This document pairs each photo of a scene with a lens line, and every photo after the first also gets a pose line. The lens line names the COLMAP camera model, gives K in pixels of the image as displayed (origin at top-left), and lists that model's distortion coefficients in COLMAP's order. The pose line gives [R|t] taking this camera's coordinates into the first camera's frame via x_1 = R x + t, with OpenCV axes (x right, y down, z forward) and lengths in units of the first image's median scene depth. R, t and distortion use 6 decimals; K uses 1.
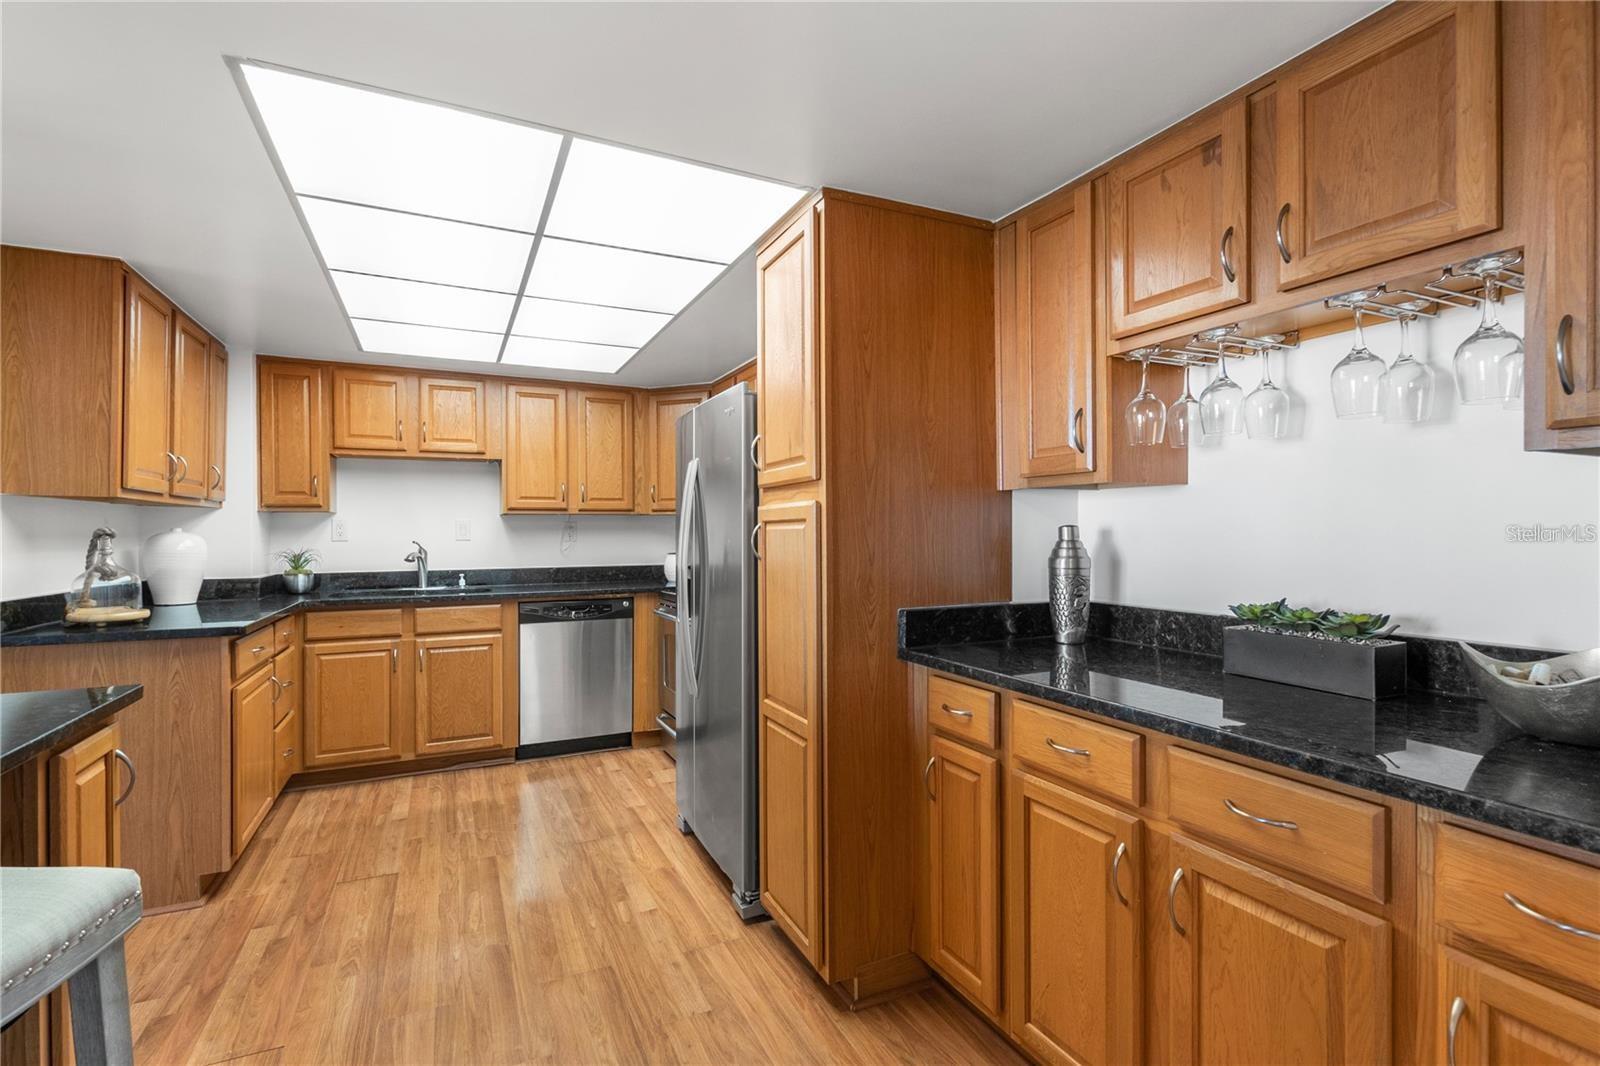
lens RADIAL K [[724.9, 0, 802.4], [0, 724.9, 534.3], [0, 0, 1]] dist [0.011437, -0.006294]
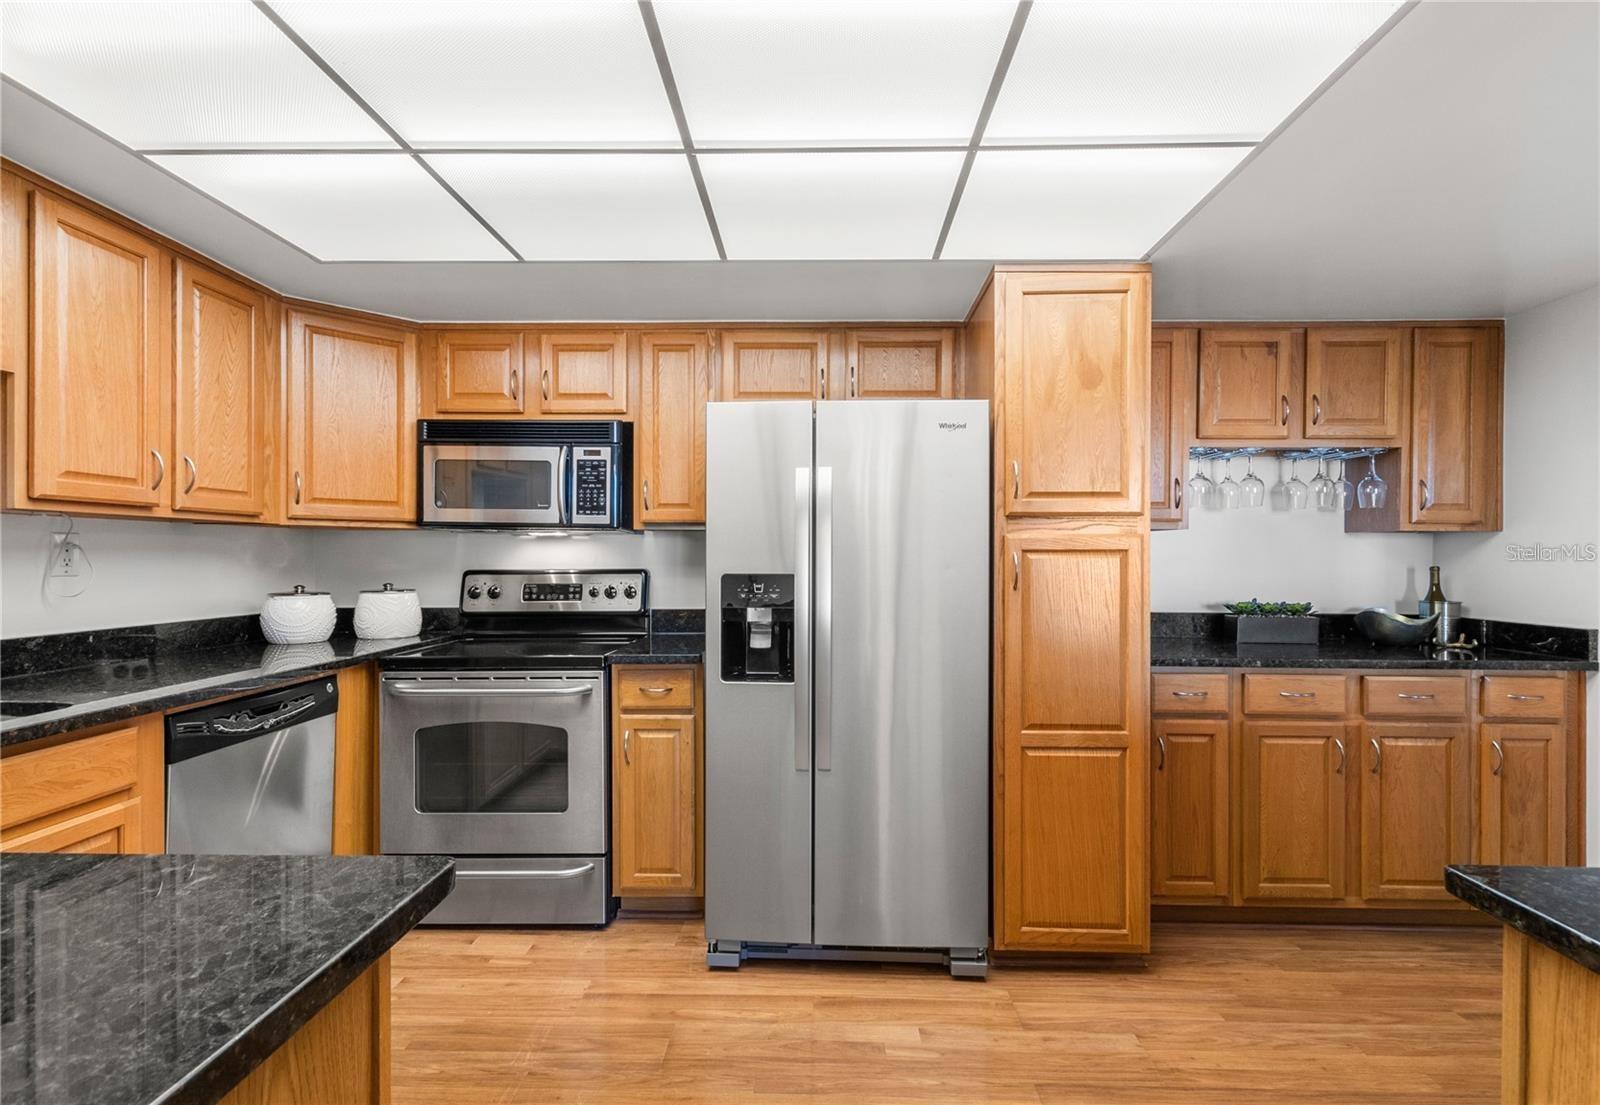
lens RADIAL K [[742.6, 0, 802.5], [0, 742.6, 560.0], [0, 0, 1]] dist [0.005619, 0.000374]
pose [[0.465423, 0.003910, 0.885080, -1.223482], [-0.003254, 0.999991, -0.002707, -0.000765], [-0.885082, -0.001620, 0.465432, 0.902342]]
